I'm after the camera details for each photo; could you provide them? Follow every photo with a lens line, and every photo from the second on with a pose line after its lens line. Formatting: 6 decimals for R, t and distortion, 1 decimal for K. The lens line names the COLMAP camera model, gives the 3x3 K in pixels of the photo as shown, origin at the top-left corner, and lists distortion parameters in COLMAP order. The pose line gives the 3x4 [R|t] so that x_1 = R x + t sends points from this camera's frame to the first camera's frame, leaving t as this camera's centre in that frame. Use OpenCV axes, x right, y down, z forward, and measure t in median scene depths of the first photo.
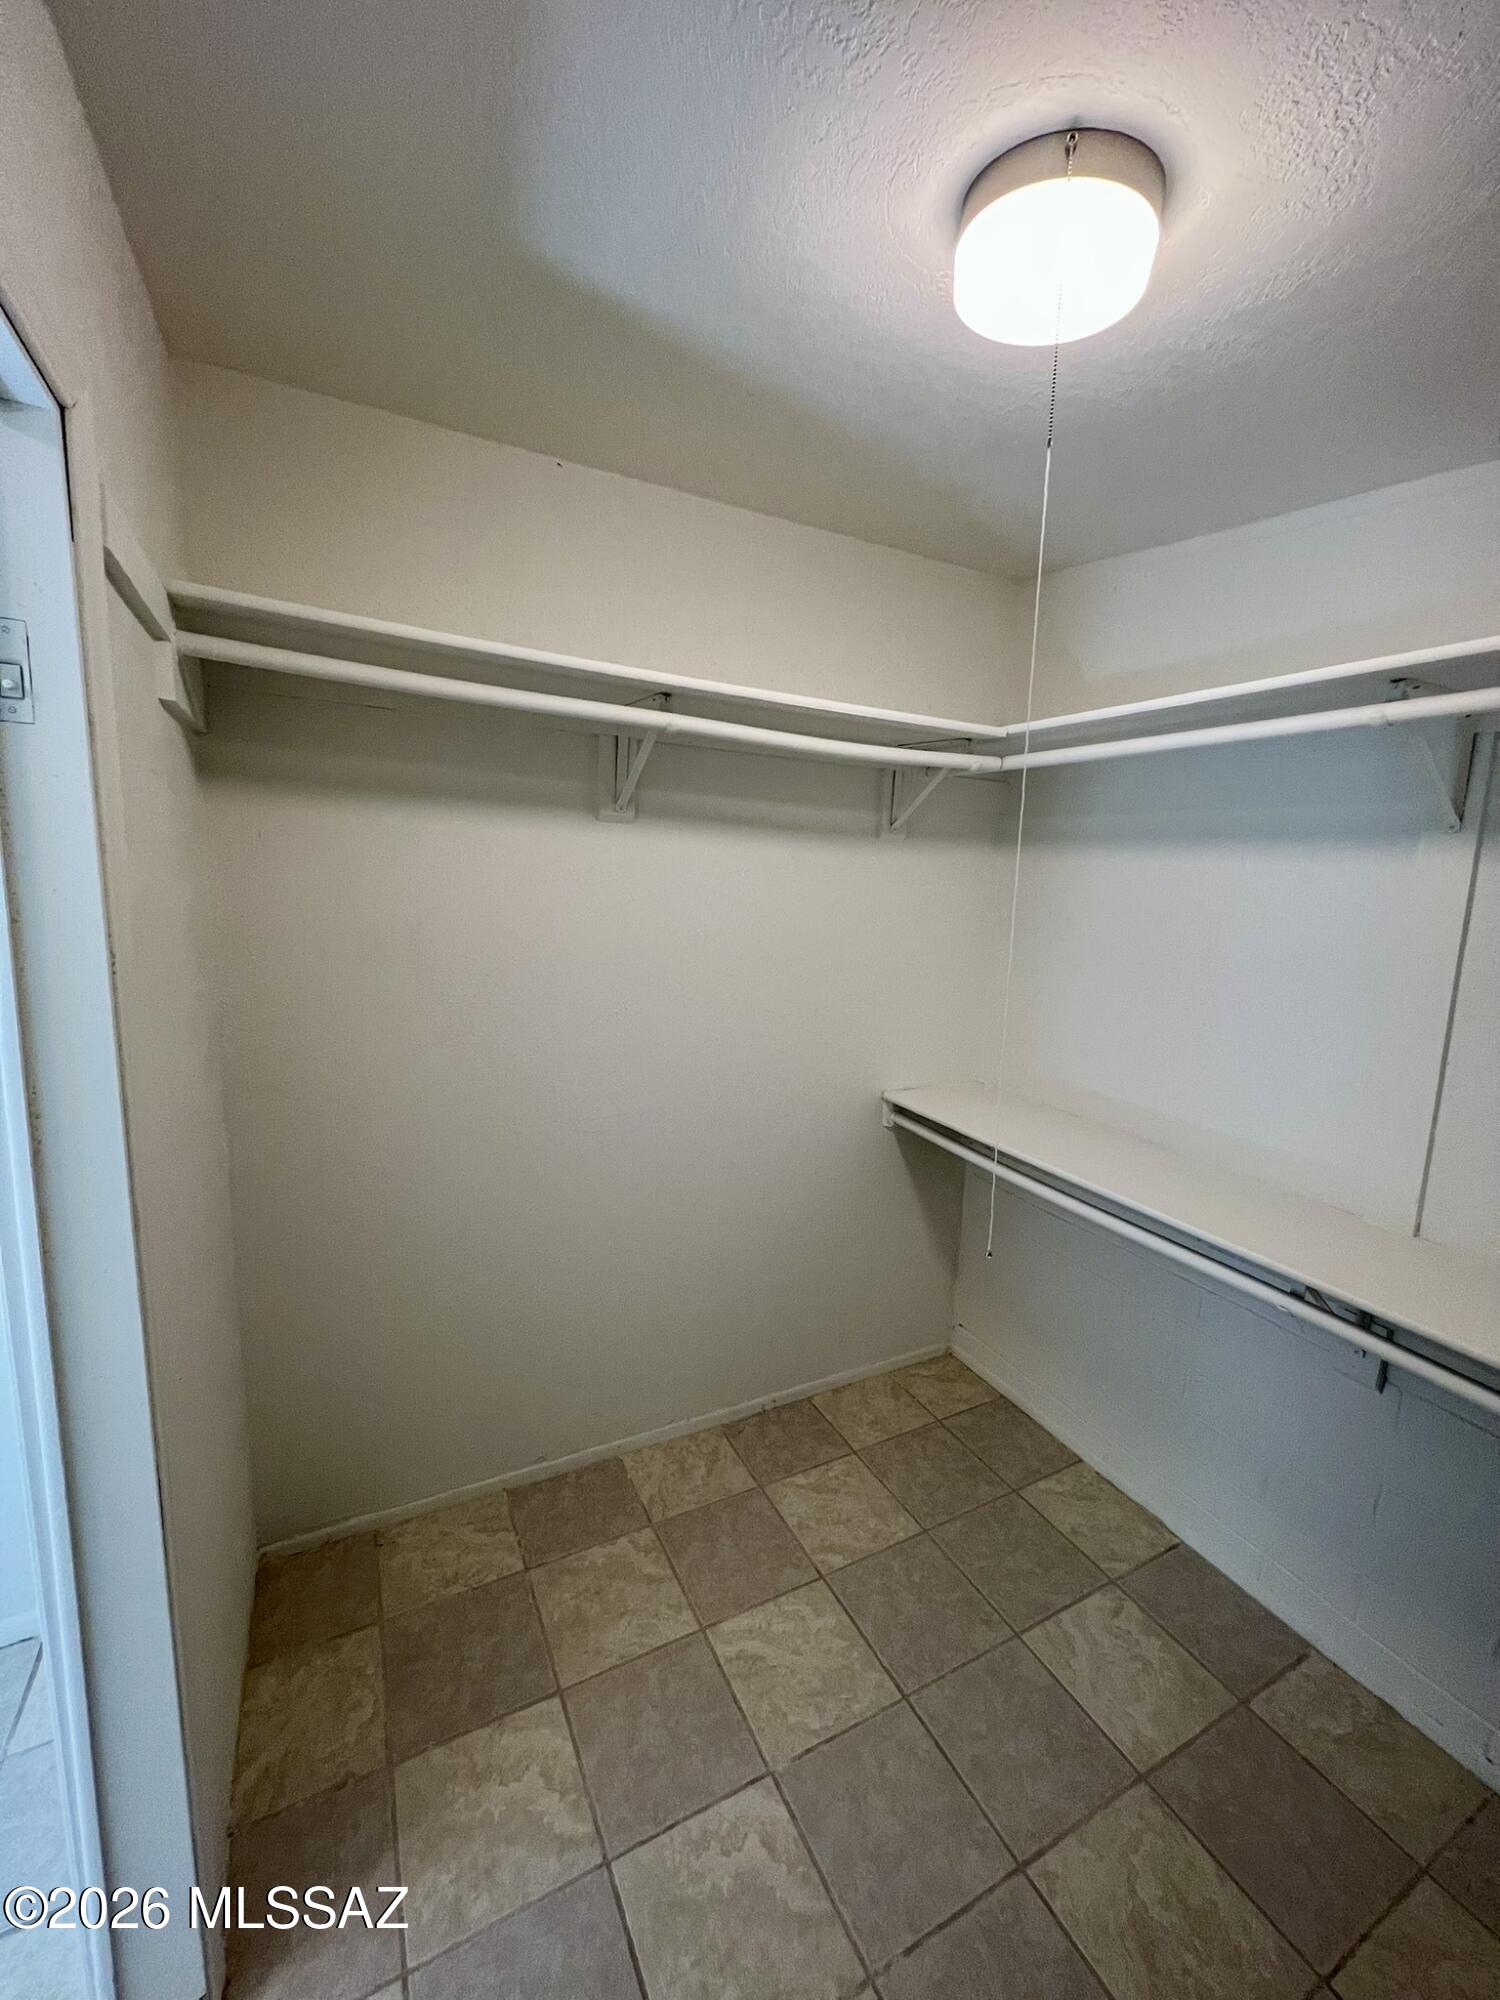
lens RADIAL K [[798.3, 0, 747.8], [0, 798.3, 995.8], [0, 0, 1]] dist [-0.002973, 0.000410]
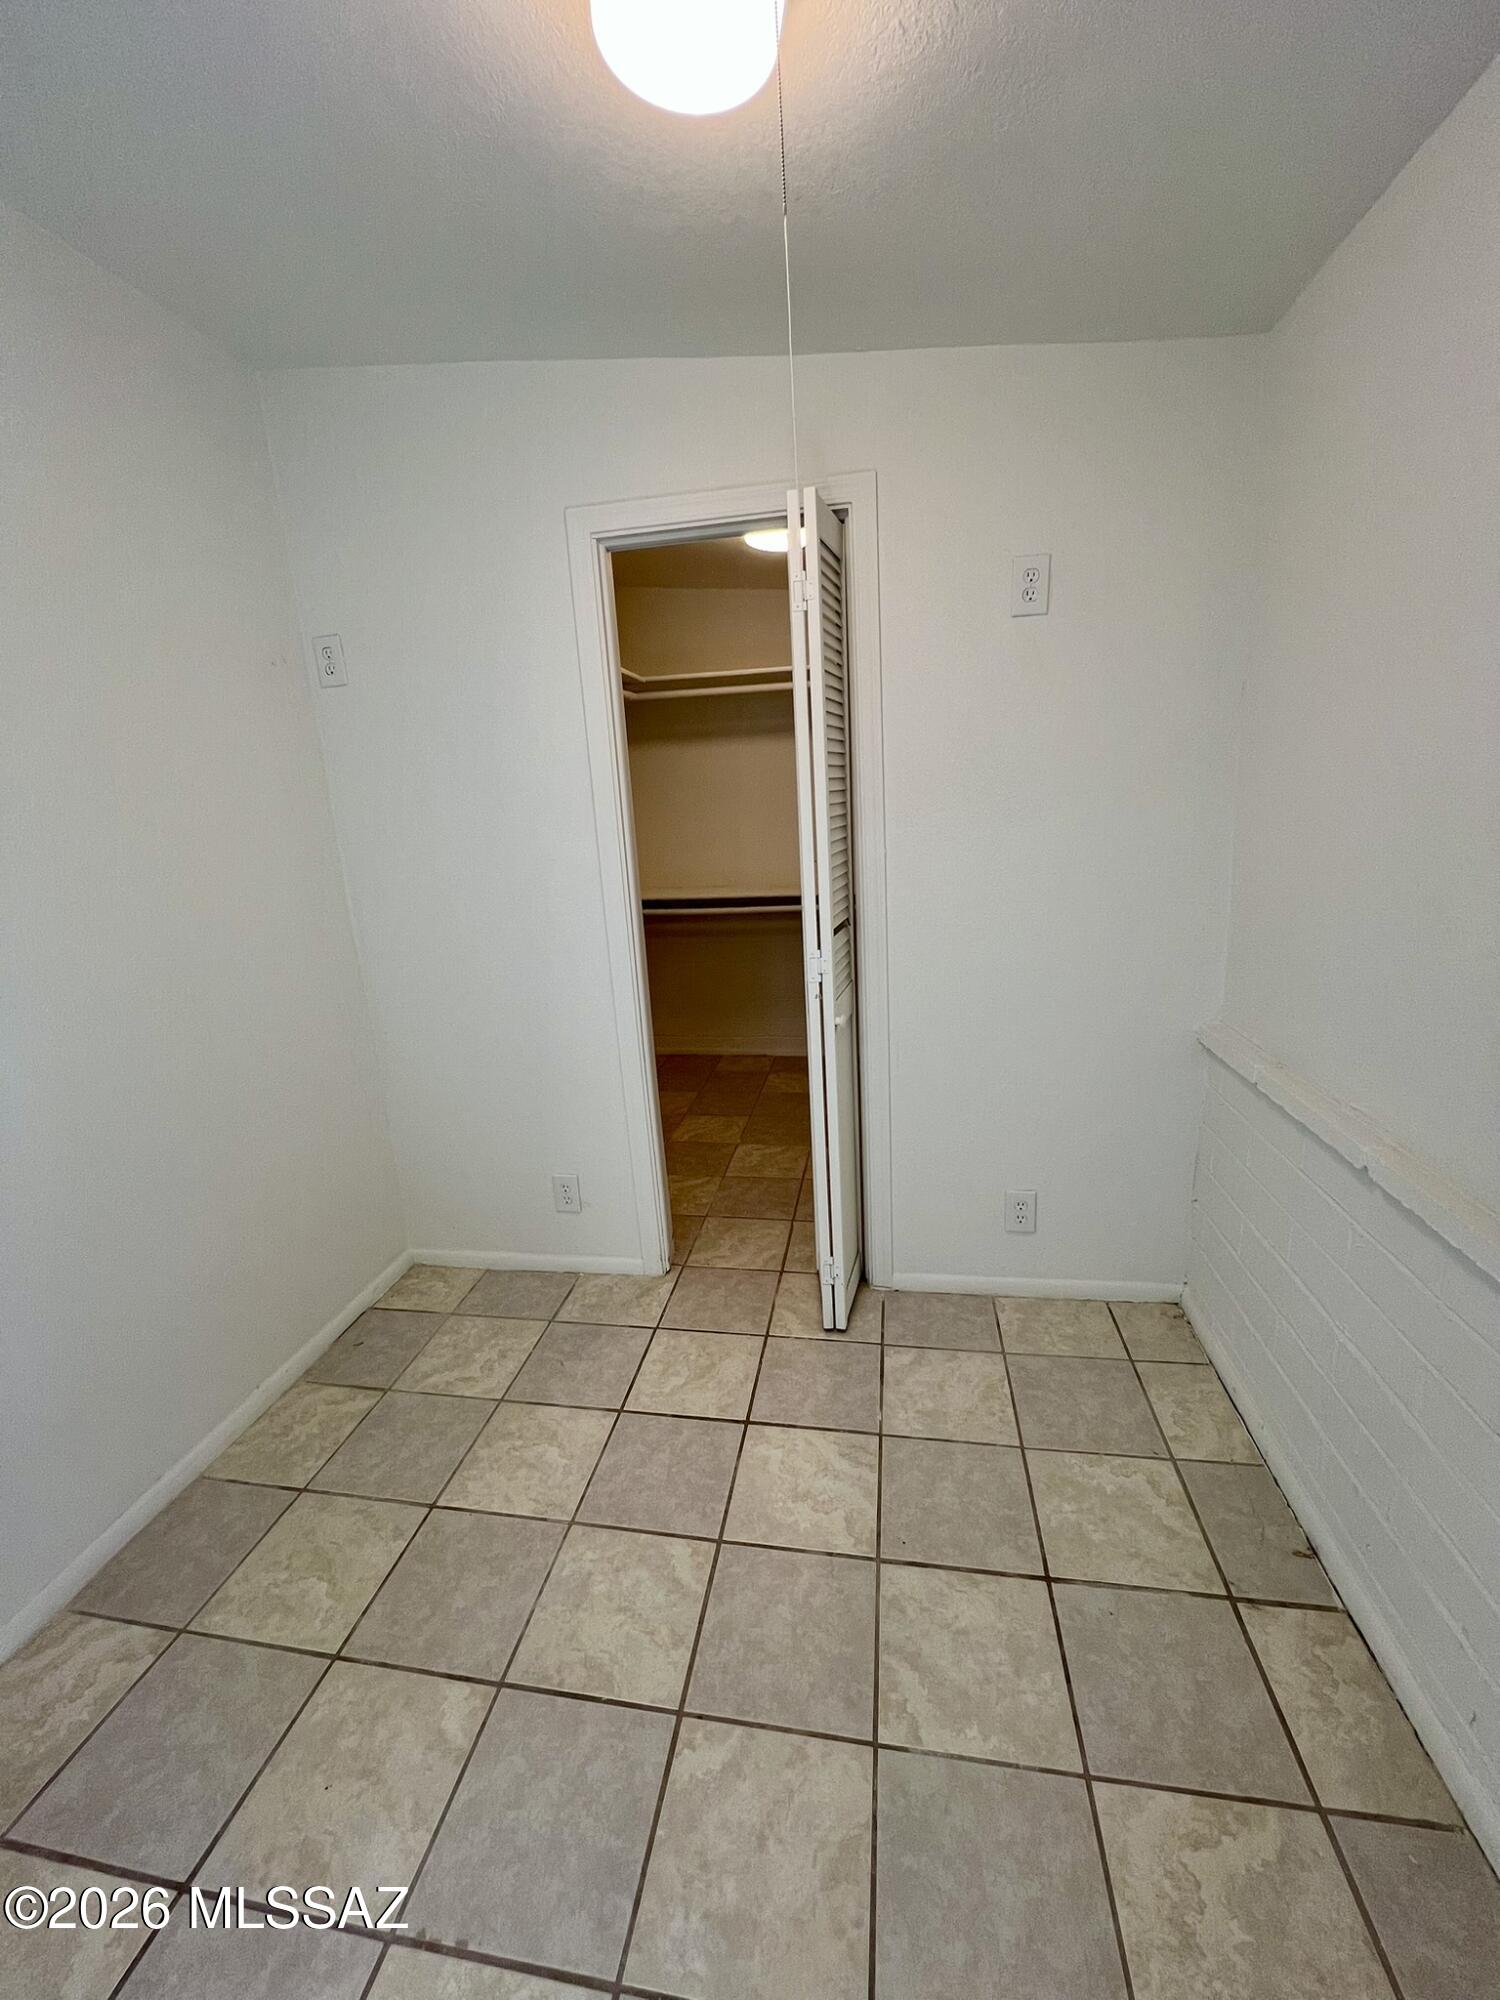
lens RADIAL K [[798.3, 0, 748.8], [0, 798.3, 1002.7], [0, 0, 1]] dist [-0.002973, 0.000410]
pose [[0.602712, -0.257771, 0.755177, -1.511486], [0.188130, 0.965611, 0.179452, 0.155505], [-0.775465, 0.033914, 0.630480, -0.477550]]
